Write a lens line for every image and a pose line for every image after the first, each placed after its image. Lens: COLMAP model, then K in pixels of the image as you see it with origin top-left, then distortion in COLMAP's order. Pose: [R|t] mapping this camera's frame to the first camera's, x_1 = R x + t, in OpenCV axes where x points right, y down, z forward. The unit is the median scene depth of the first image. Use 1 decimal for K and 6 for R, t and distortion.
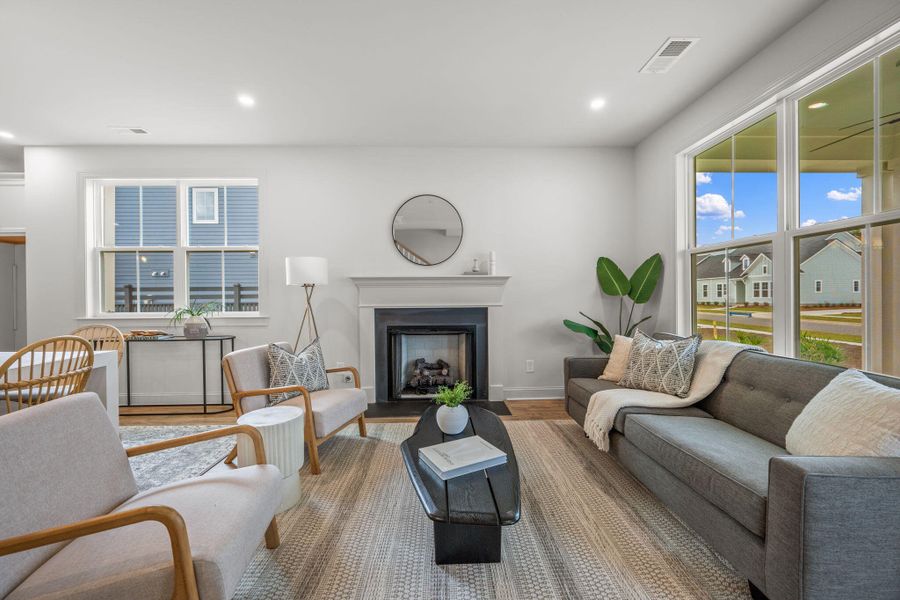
lens RADIAL K [[356.2, 0, 450.8], [0, 356.2, 298.0], [0, 0, 1]] dist [0.000121, -0.000050]
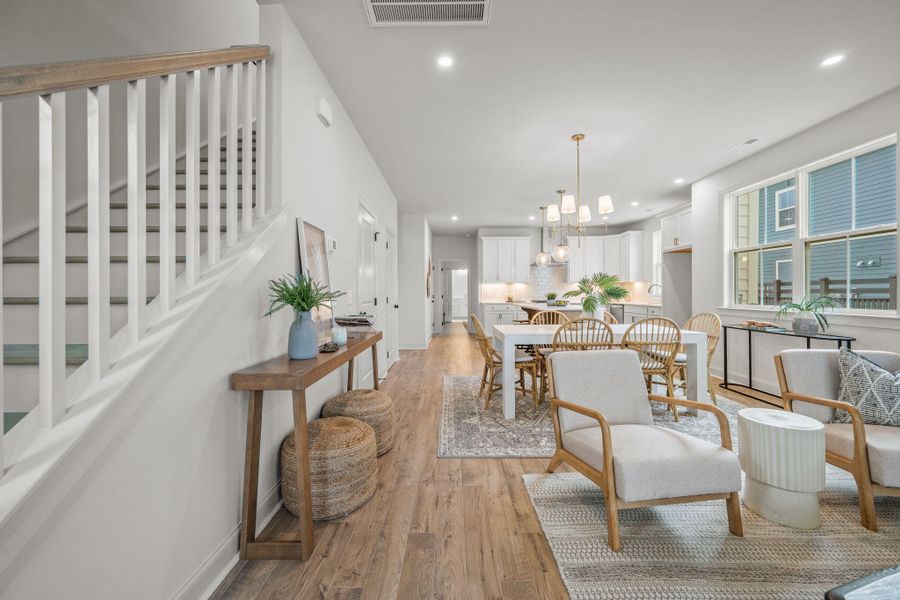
lens RADIAL K [[355.1, 0, 451.3], [0, 355.1, 293.6], [0, 0, 1]] dist [0.000342, -0.000133]
pose [[-0.025547, 0.009697, -0.999627, 0.232168], [-0.002807, 0.999948, 0.009772, -0.002094], [0.999670, 0.003056, -0.025518, 0.085187]]
